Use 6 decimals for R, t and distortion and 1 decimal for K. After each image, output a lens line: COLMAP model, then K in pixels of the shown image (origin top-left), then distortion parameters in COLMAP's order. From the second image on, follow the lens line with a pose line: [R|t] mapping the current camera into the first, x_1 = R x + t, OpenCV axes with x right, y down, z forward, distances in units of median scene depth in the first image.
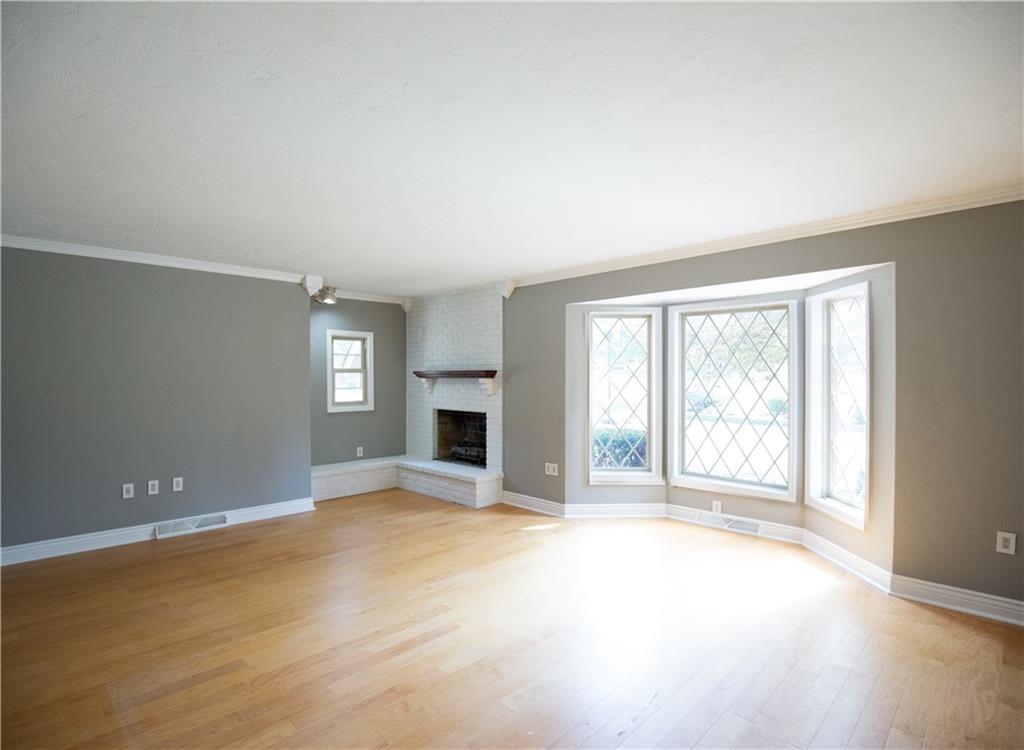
lens RADIAL K [[509.0, 0, 512.0], [0, 509.0, 375.0], [0, 0, 1]] dist [-0.056687, -0.000237]
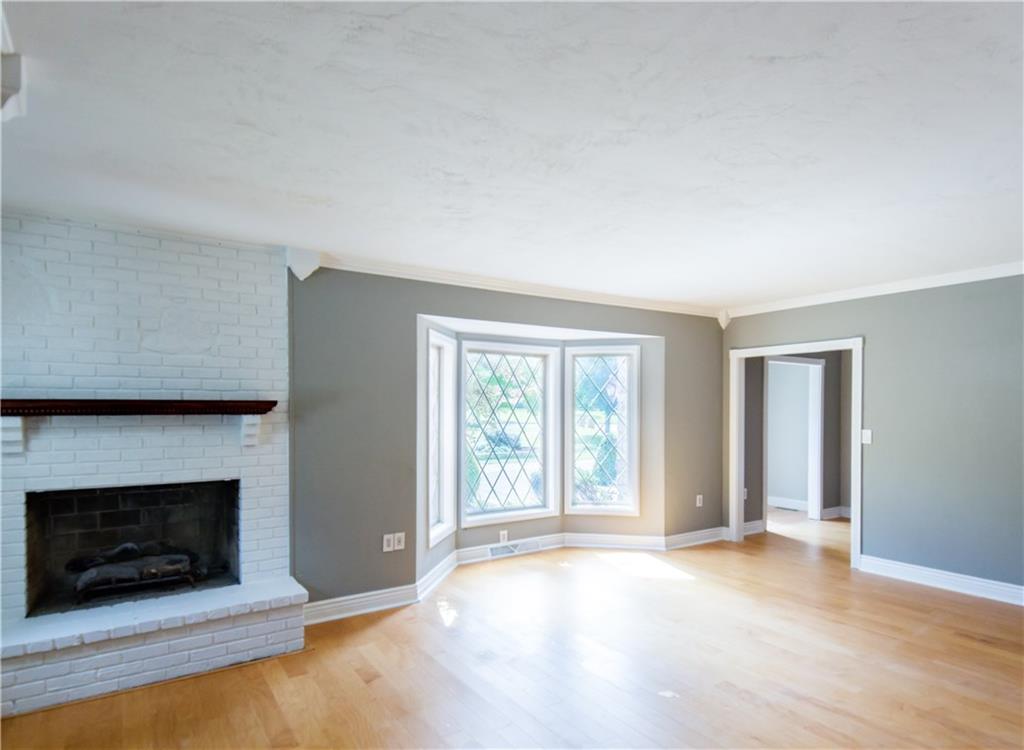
lens RADIAL K [[580.1, 0, 511.6], [0, 580.1, 411.9], [0, 0, 1]] dist [-0.000948, -0.000452]
pose [[0.183507, -0.004096, 0.983010, -0.626884], [-0.000958, 0.999990, 0.004345, 0.000433], [-0.983018, -0.001739, 0.183501, 0.630049]]
